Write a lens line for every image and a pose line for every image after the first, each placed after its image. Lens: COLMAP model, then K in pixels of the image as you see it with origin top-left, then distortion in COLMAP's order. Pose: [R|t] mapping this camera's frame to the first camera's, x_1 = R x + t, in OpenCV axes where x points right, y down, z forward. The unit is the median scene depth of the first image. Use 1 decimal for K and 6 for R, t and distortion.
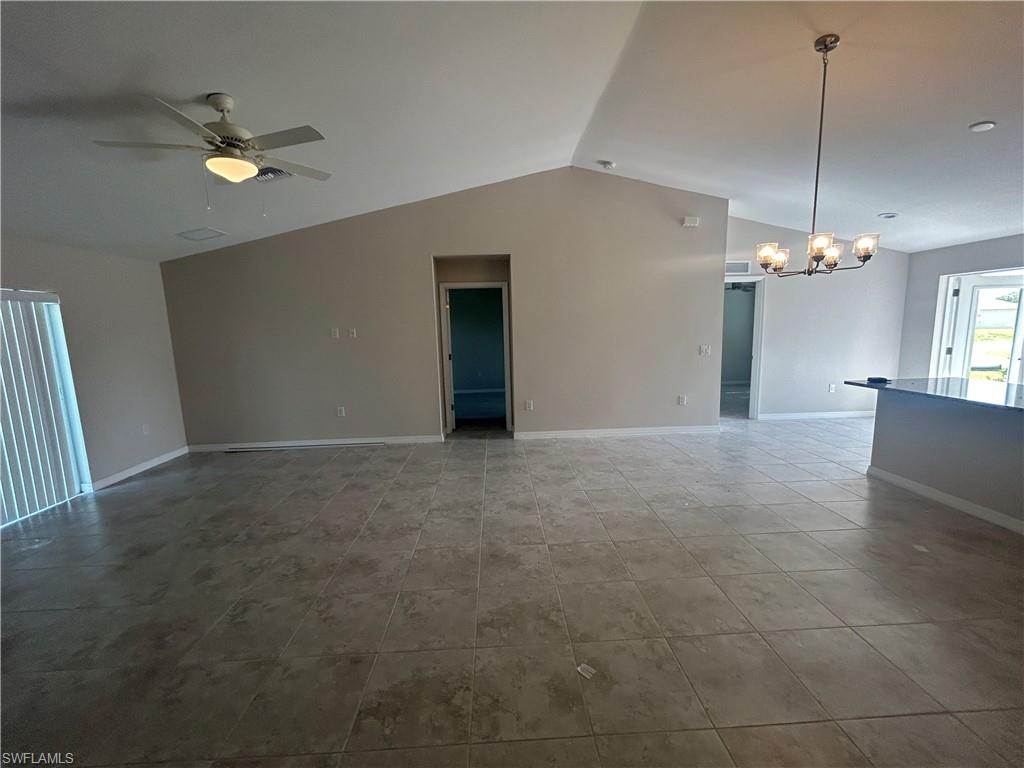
lens RADIAL K [[415.4, 0, 512.0], [0, 415.4, 384.0], [0, 0, 1]] dist [-0.001579, 0.001125]
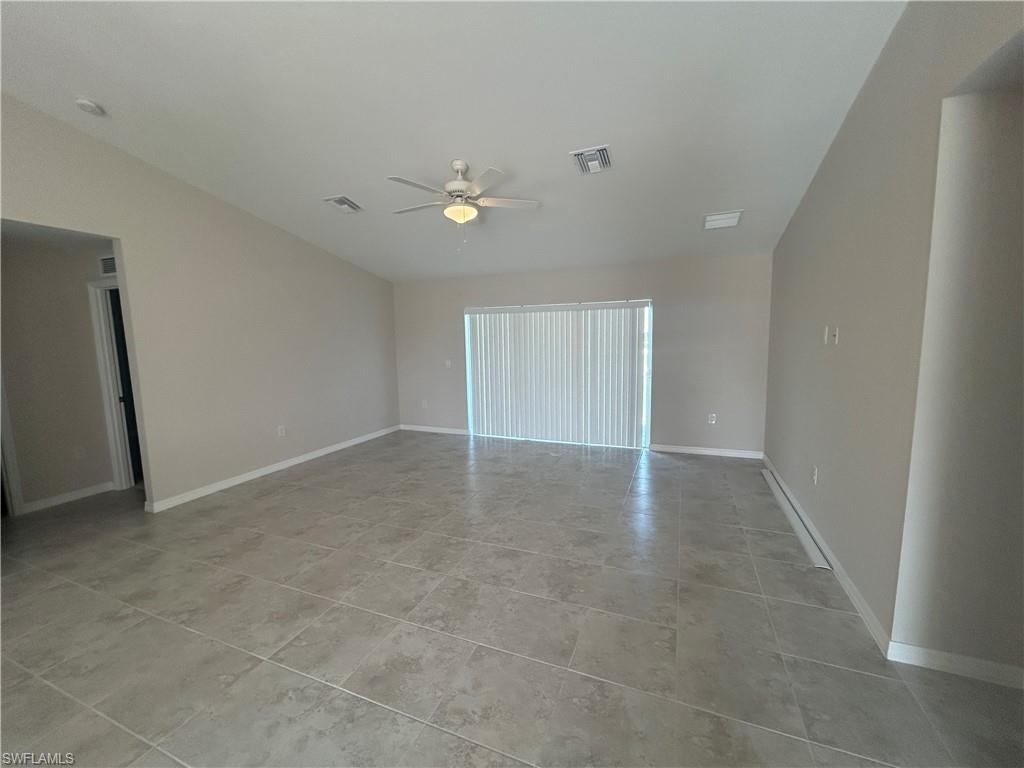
lens RADIAL K [[415.4, 0, 512.0], [0, 415.4, 384.0], [0, 0, 1]] dist [-0.001579, 0.001125]
pose [[-0.418950, 0.142714, -0.896724, 0.417625], [-0.094984, 0.975265, 0.199590, -0.213814], [0.903028, 0.168793, -0.395031, 1.404989]]
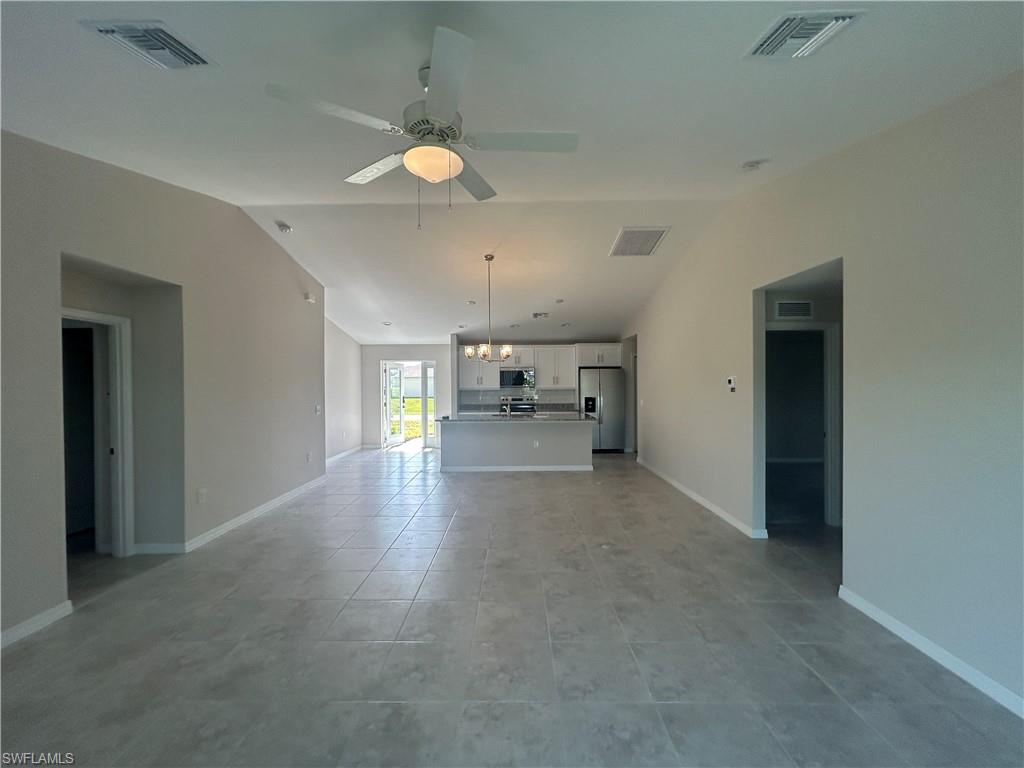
lens RADIAL K [[415.4, 0, 512.0], [0, 415.4, 384.0], [0, 0, 1]] dist [-0.001579, 0.001125]
pose [[0.052683, 0.019923, 0.998413, -1.109199], [0.142426, 0.989430, -0.027259, -0.076111], [-0.988402, 0.143636, 0.049289, 0.704002]]
